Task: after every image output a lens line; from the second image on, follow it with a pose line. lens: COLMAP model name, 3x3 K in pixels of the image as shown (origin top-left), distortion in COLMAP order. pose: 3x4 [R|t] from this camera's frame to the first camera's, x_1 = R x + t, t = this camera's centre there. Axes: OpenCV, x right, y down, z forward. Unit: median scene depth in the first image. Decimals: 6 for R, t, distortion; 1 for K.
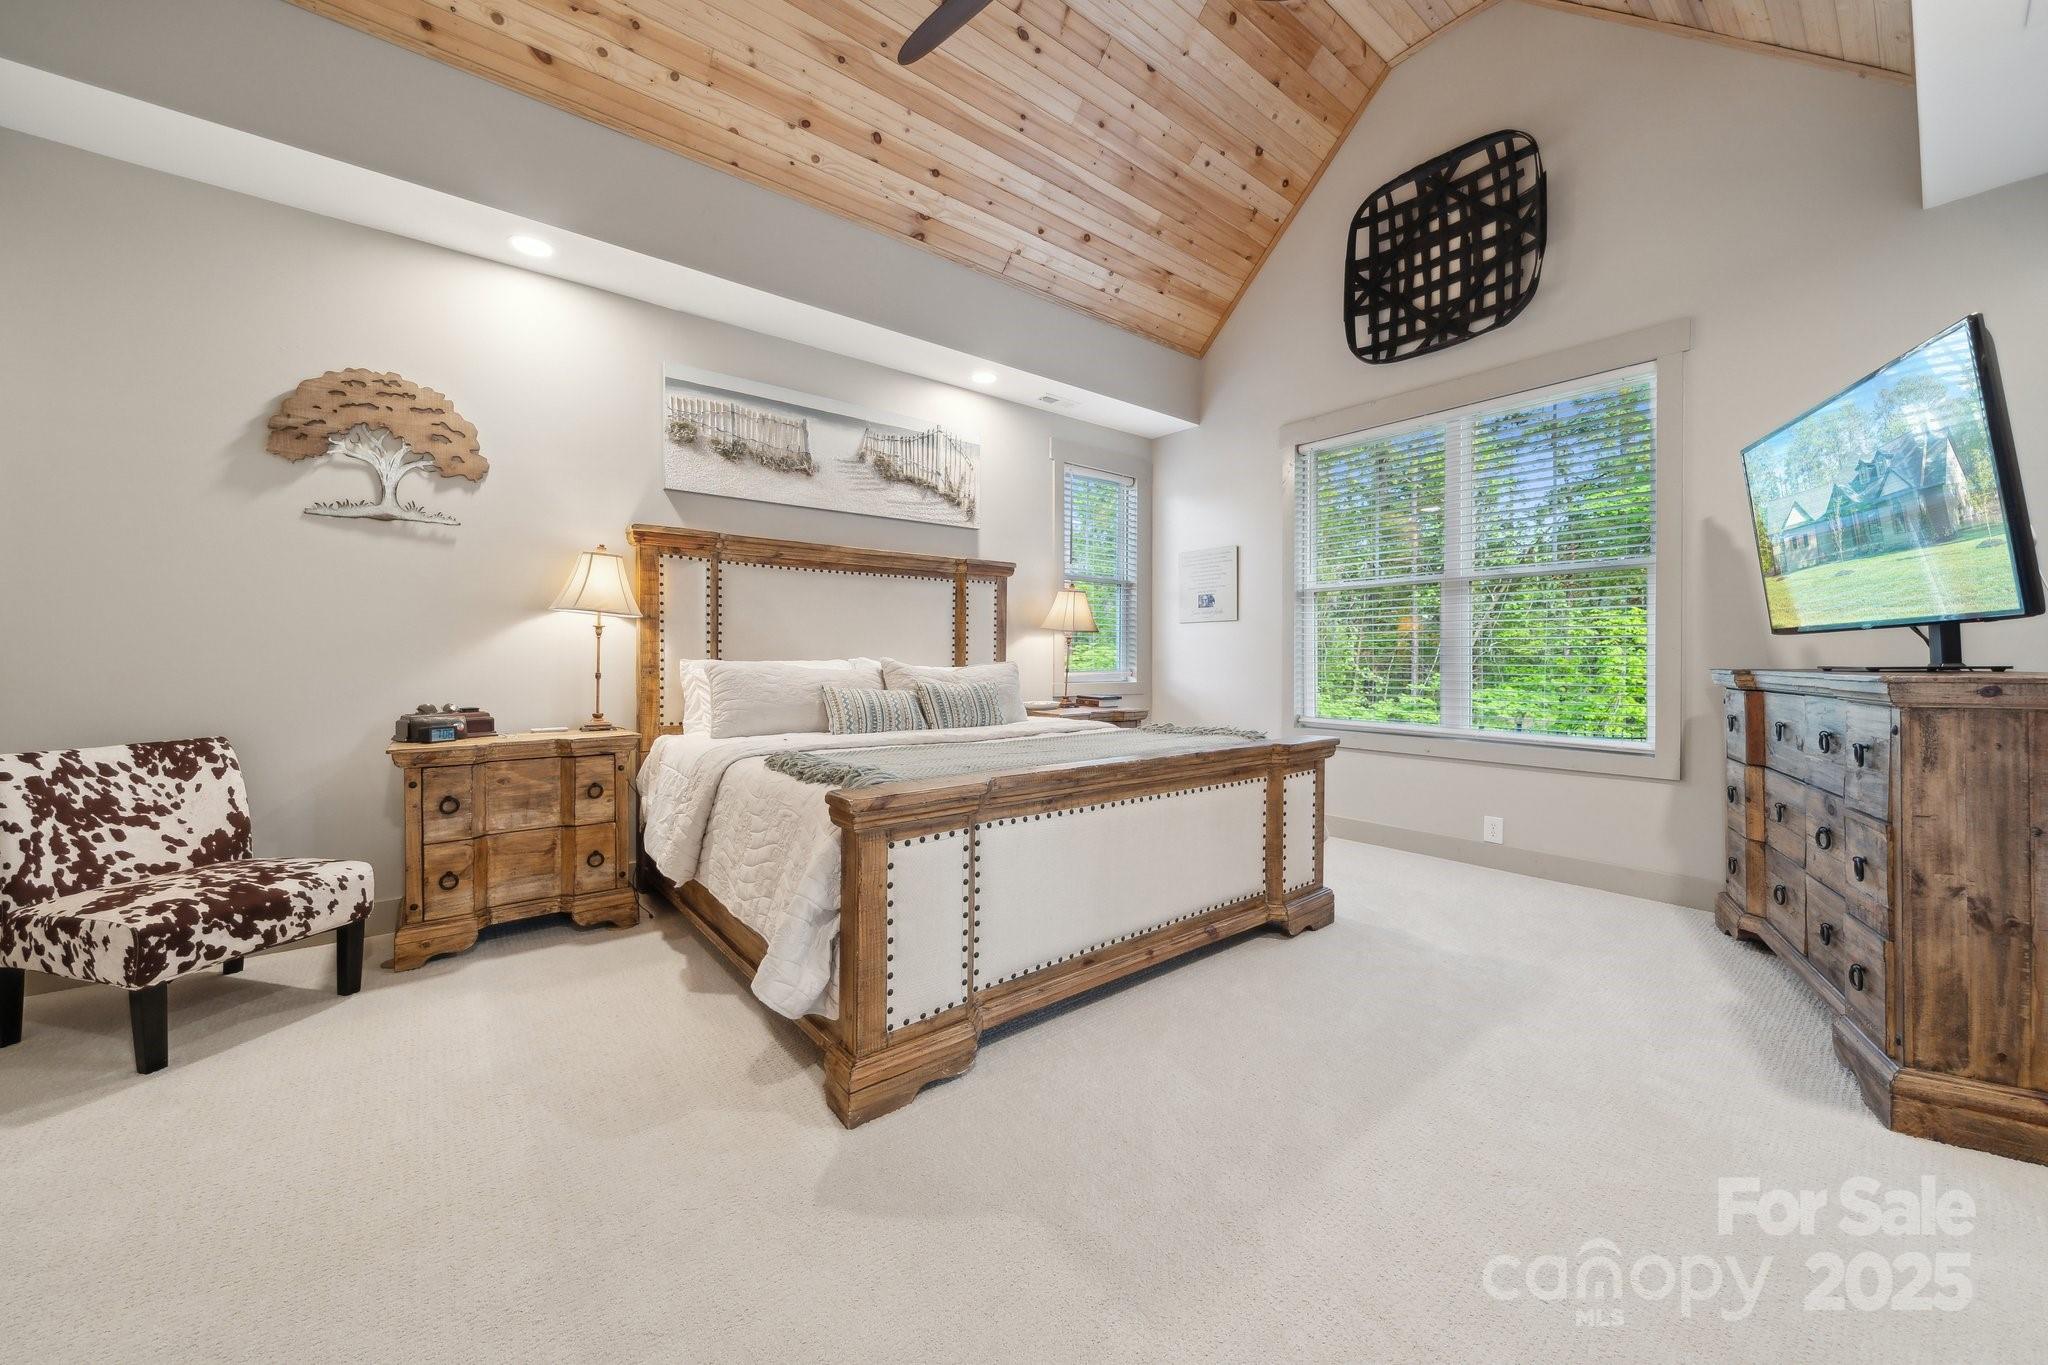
lens RADIAL K [[747.5, 0, 1023.2], [0, 747.5, 662.6], [0, 0, 1]] dist [-0.000067, 0.000001]
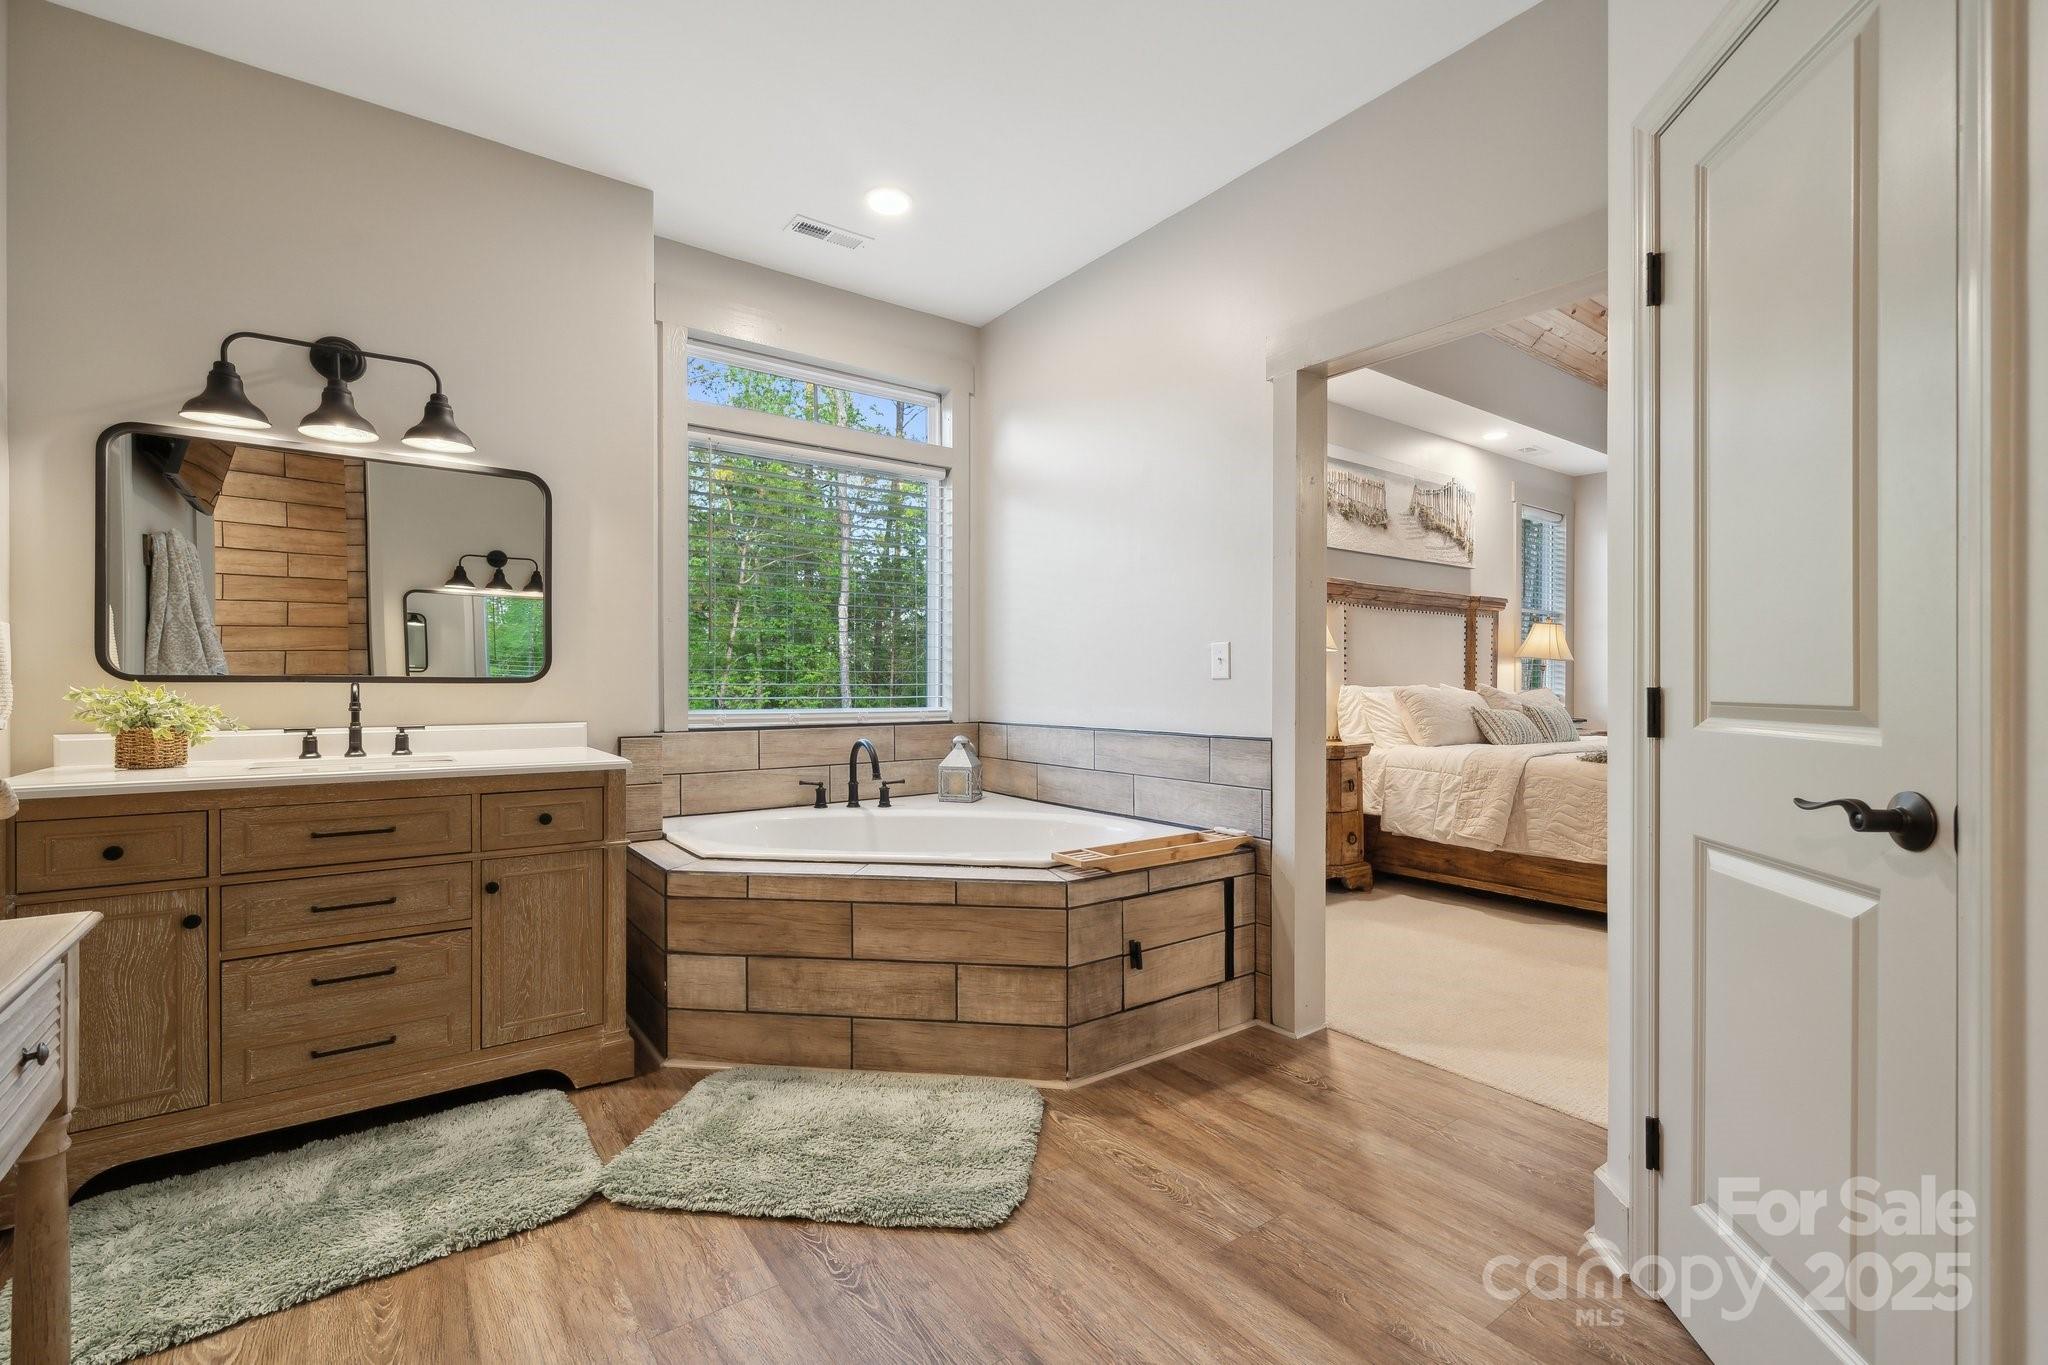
lens RADIAL K [[905.2, 0, 1026.1], [0, 905.2, 688.5], [0, 0, 1]] dist [-0.001224, 0.000209]
pose [[0.998996, -0.000213, -0.044791, -0.731369], [0.000225, 1.000000, 0.000252, 0.000557], [0.044791, -0.000262, 0.998996, -0.415658]]
